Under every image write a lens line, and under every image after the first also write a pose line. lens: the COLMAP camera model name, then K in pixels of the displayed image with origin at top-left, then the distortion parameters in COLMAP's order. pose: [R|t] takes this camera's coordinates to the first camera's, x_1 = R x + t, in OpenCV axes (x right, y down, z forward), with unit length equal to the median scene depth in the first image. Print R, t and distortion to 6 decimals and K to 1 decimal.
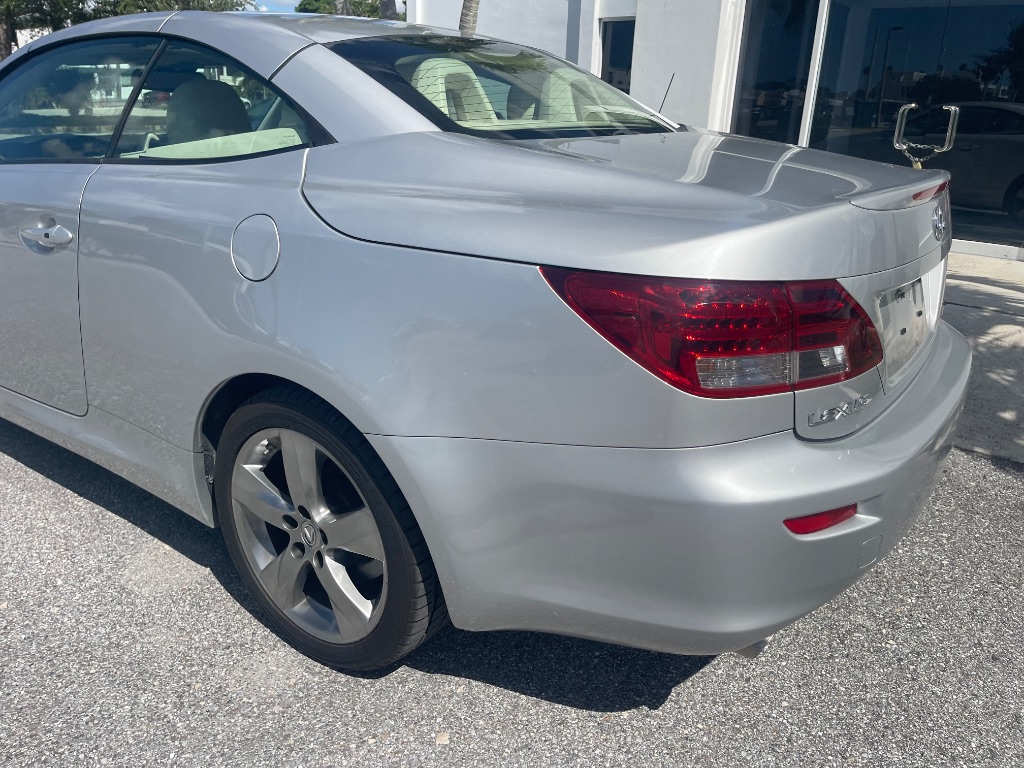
lens RADIAL K [[773.2, 0, 524.1], [0, 773.2, 385.2], [0, 0, 1]] dist [0.079596, -0.115208]
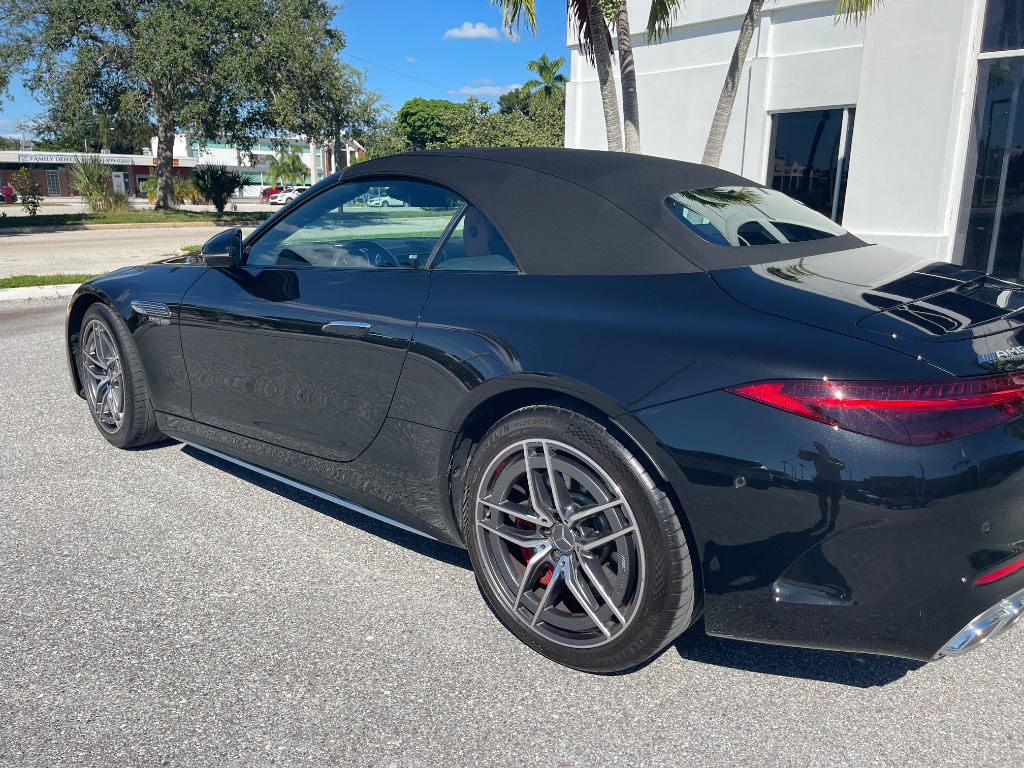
lens RADIAL K [[773.2, 0, 511.8], [0, 773.2, 384.9], [0, 0, 1]] dist [0.079596, -0.115208]
pose [[0.993260, 0.001535, -0.115901, -0.769866], [-0.013562, 0.994584, -0.103048, 0.015331], [0.115116, 0.103925, 0.987901, -0.144171]]
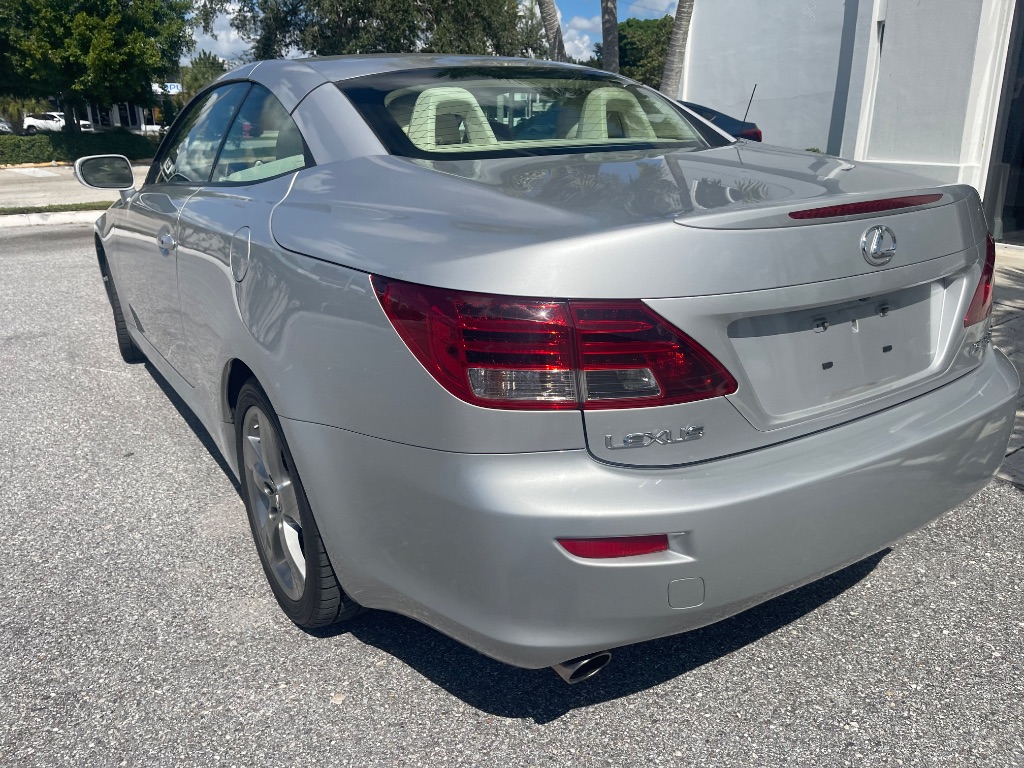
lens RADIAL K [[773.2, 0, 505.5], [0, 773.2, 381.1], [0, 0, 1]] dist [0.079596, -0.115208]
pose [[0.924311, 0.083681, -0.372354, 0.439519], [-0.093463, 0.995588, -0.008264, -0.008174], [0.370020, 0.042440, 0.928054, 0.037440]]
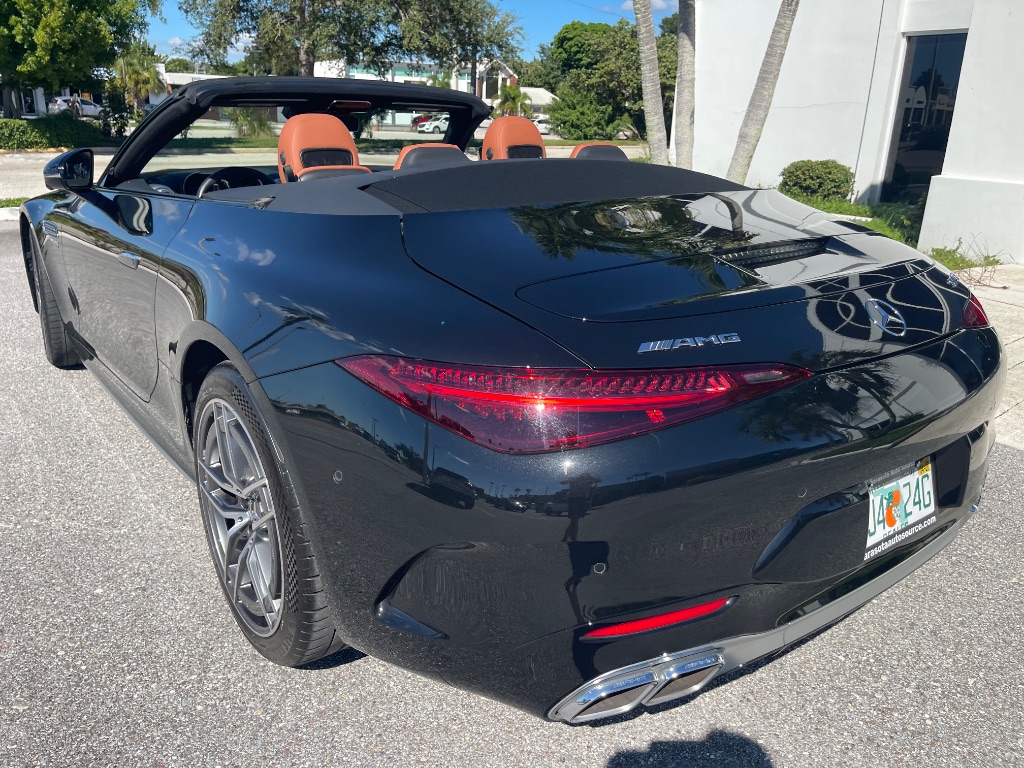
lens RADIAL K [[773.2, 0, 507.3], [0, 773.2, 391.7], [0, 0, 1]] dist [0.079596, -0.115208]
pose [[0.951762, 0.093088, -0.292377, -0.227654], [-0.098502, 0.995130, -0.003815, -0.064577], [0.290598, 0.032430, 0.956295, 0.142269]]
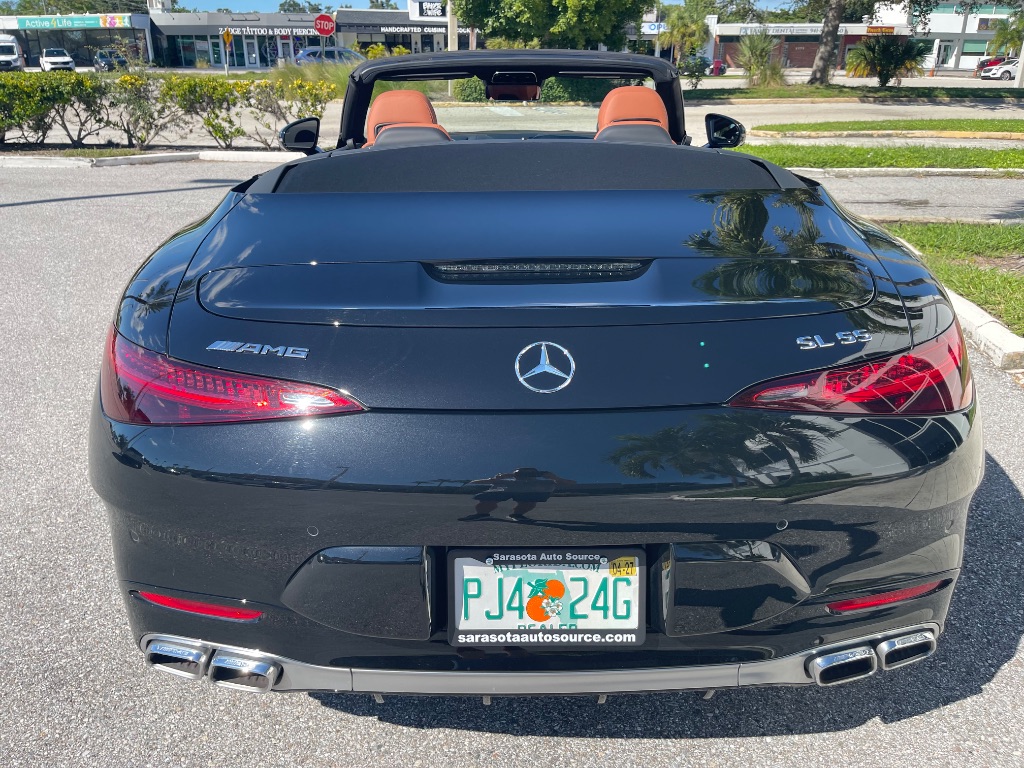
lens RADIAL K [[773.2, 0, 506.9], [0, 773.2, 382.2], [0, 0, 1]] dist [0.079596, -0.115208]
pose [[0.579166, 0.278362, -0.766212, 0.398676], [-0.255157, 0.954569, 0.153923, -0.267219], [0.774249, 0.106357, 0.623880, 0.617445]]
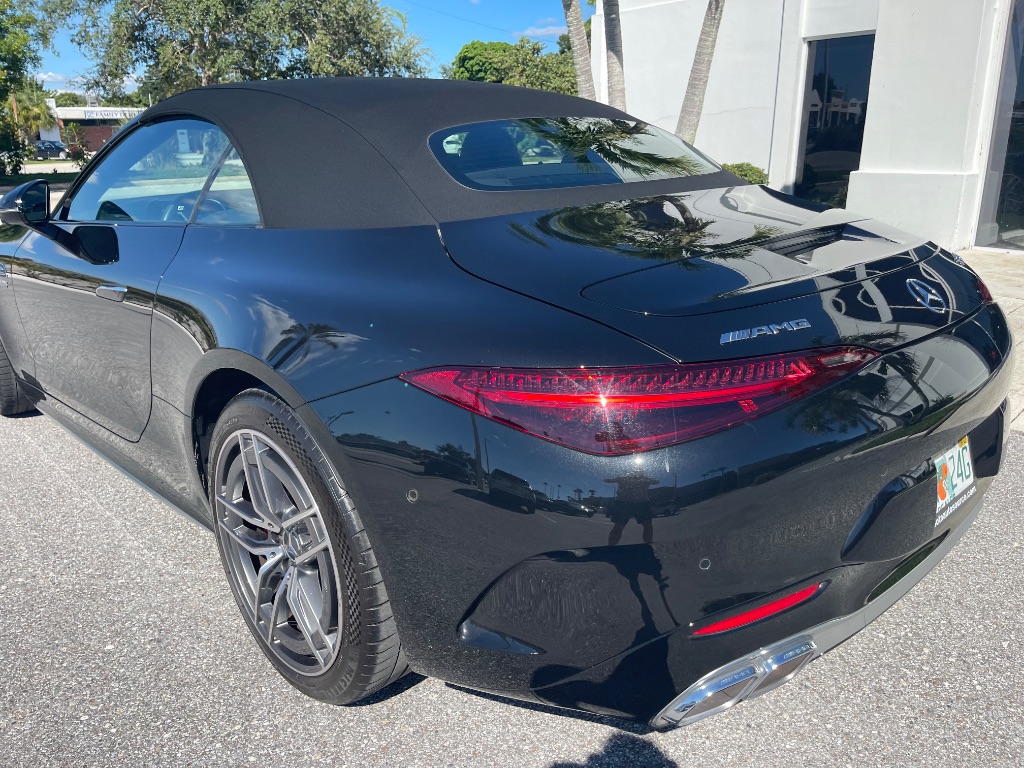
lens RADIAL K [[773.2, 0, 507.0], [0, 773.2, 388.6], [0, 0, 1]] dist [0.079596, -0.115208]
pose [[0.979236, 0.013615, -0.202268, -0.368895], [-0.020893, 0.999207, -0.033894, -0.046556], [0.201646, 0.037416, 0.978744, 0.125105]]
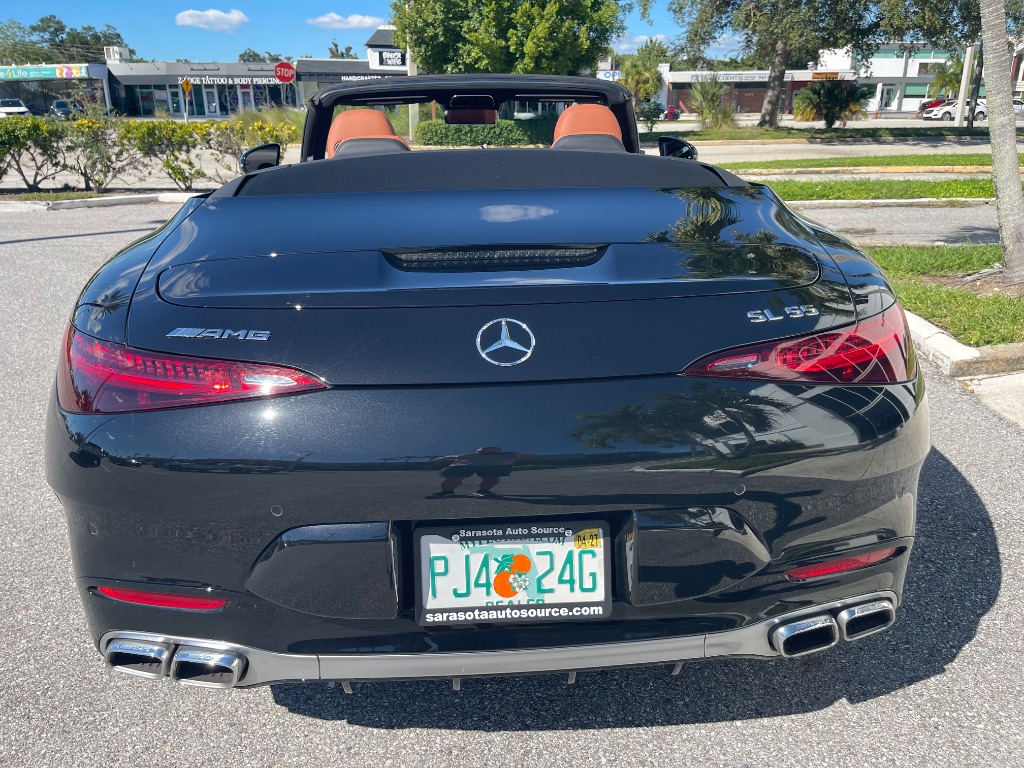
lens RADIAL K [[773.2, 0, 510.9], [0, 773.2, 388.0], [0, 0, 1]] dist [0.079596, -0.115208]
pose [[0.621242, 0.227620, -0.749832, 0.425402], [-0.236377, 0.966744, 0.097626, -0.213982], [0.747118, 0.116594, 0.654386, 0.620268]]
